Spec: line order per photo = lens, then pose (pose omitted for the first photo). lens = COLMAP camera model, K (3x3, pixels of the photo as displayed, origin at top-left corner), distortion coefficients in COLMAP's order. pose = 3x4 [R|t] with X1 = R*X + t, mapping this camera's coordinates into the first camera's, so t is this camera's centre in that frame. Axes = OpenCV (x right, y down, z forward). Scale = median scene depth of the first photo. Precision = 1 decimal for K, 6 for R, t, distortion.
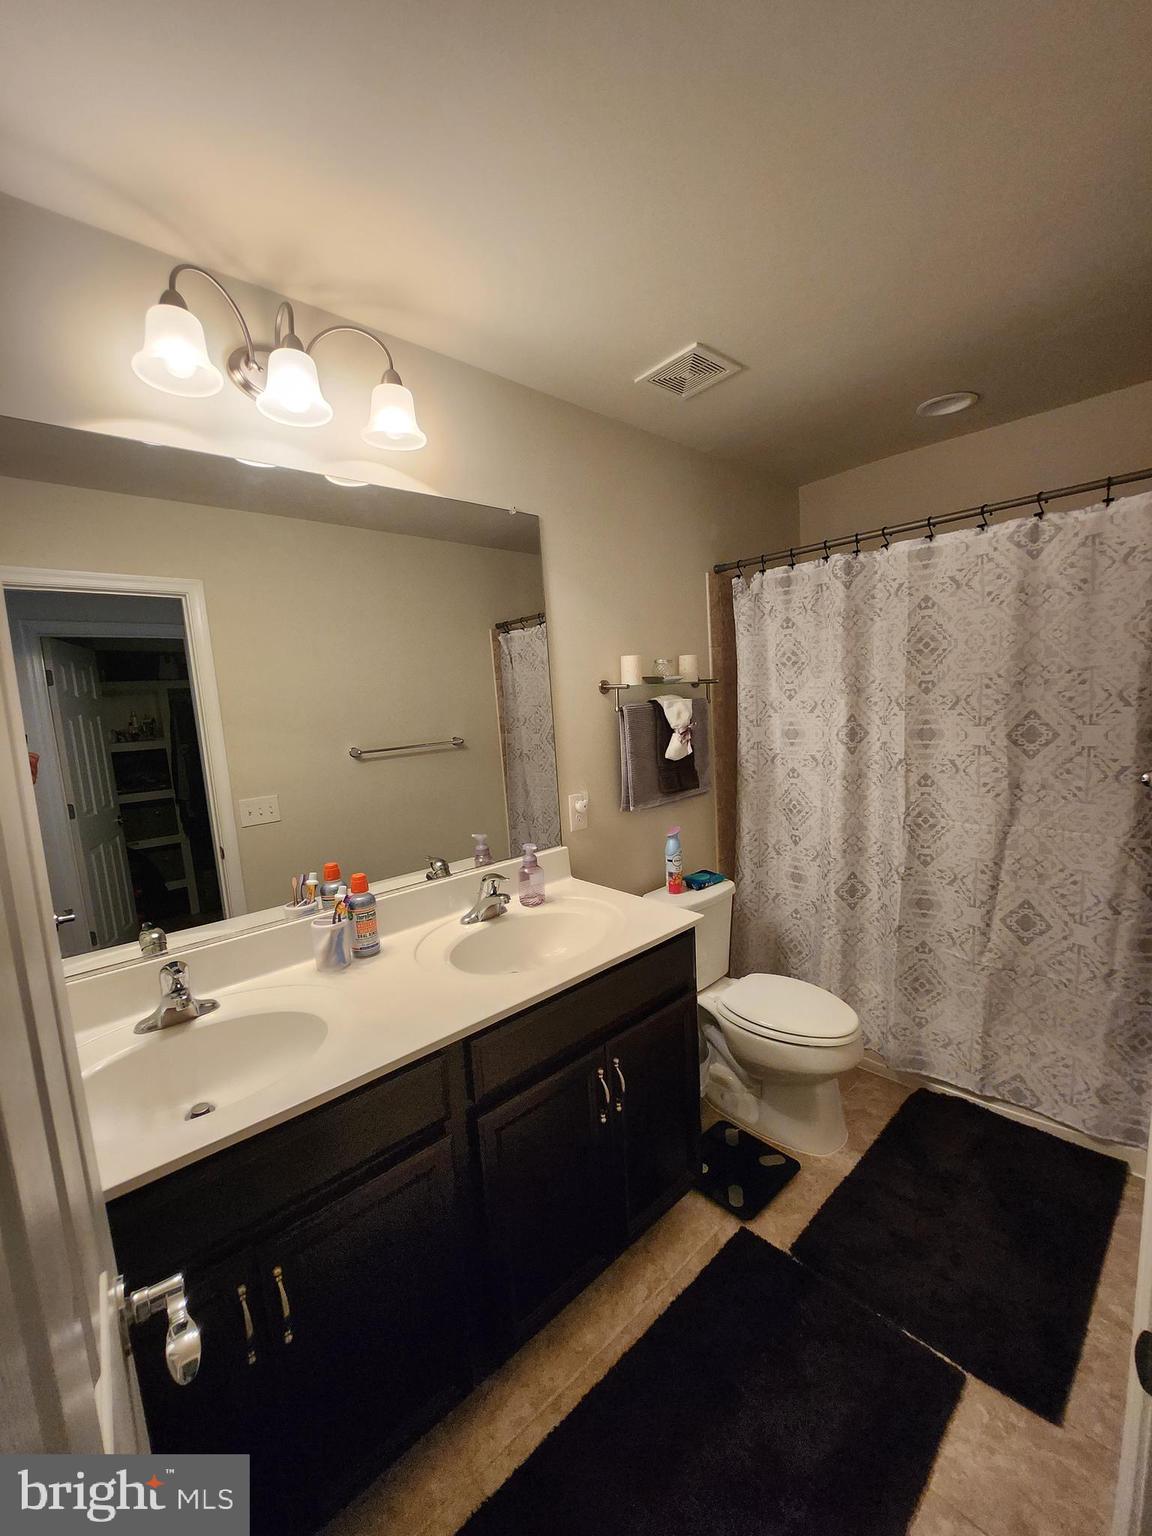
lens RADIAL K [[614.6, 0, 564.9], [0, 614.6, 767.3], [0, 0, 1]] dist [-0.020293, -0.000048]
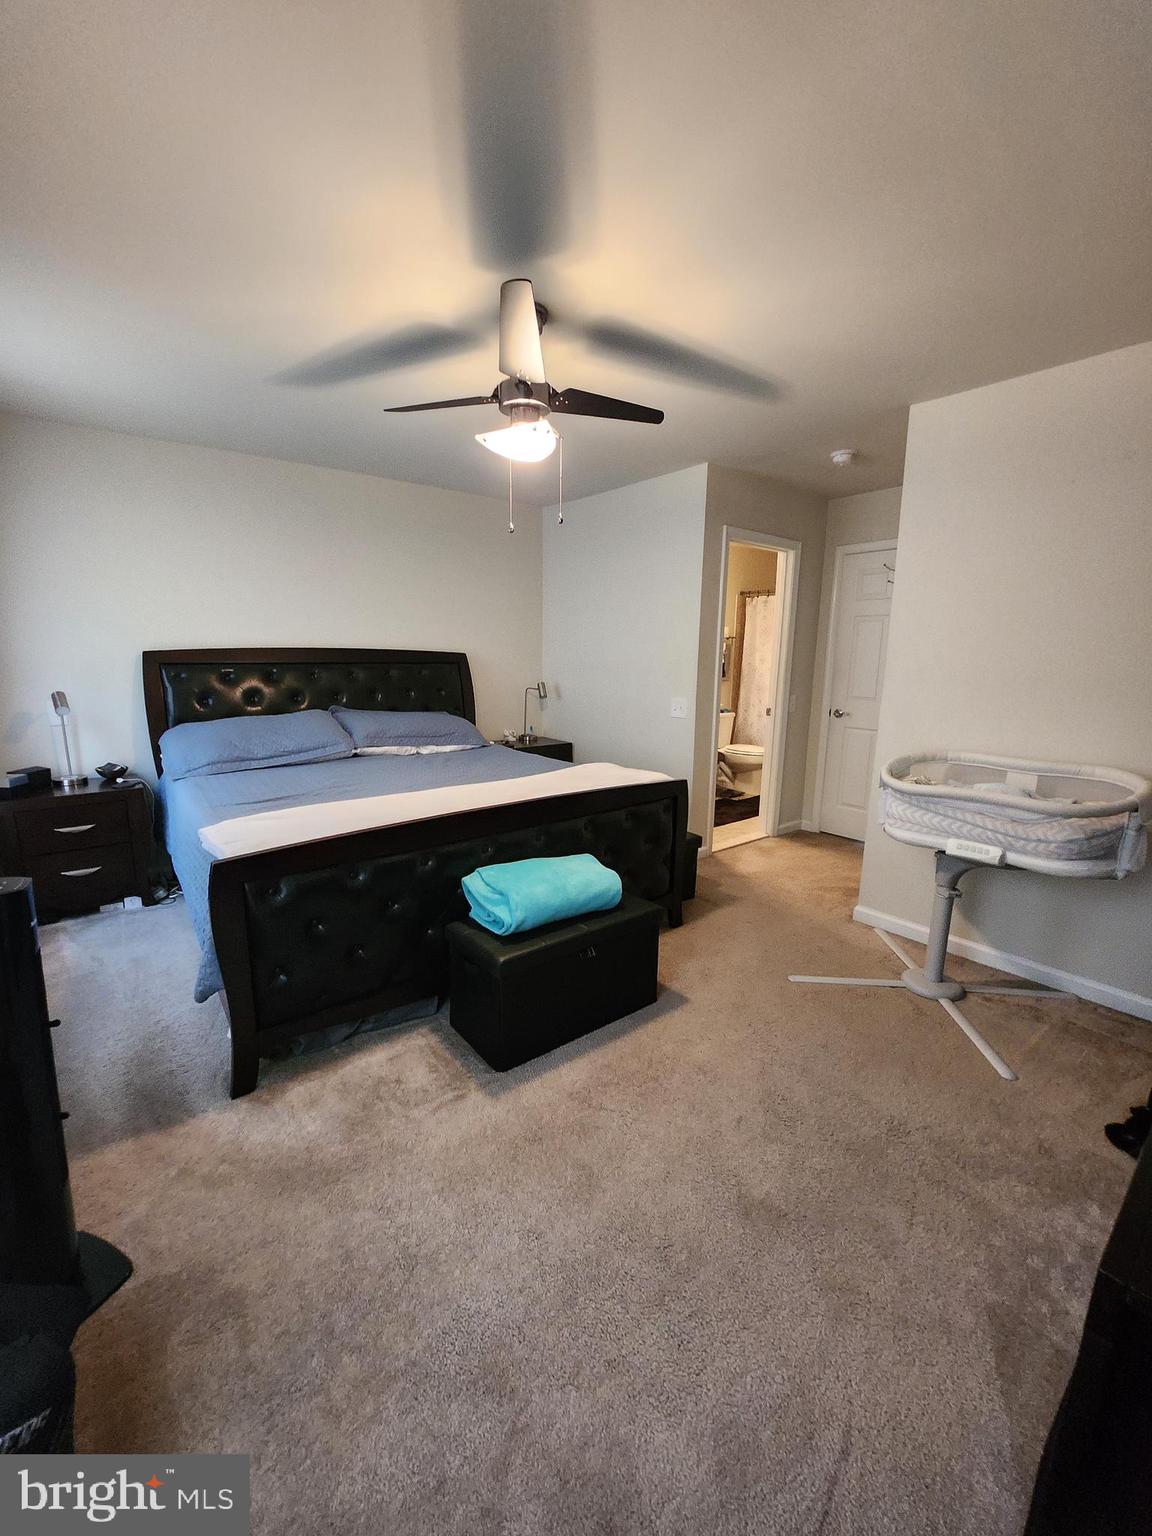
lens RADIAL K [[614.6, 0, 564.9], [0, 614.6, 767.3], [0, 0, 1]] dist [-0.020293, -0.000048]
pose [[0.995298, 0.086330, -0.043912, -0.403408], [-0.082624, 0.993351, 0.080166, 0.330696], [0.050541, -0.076161, 0.995814, -2.139249]]
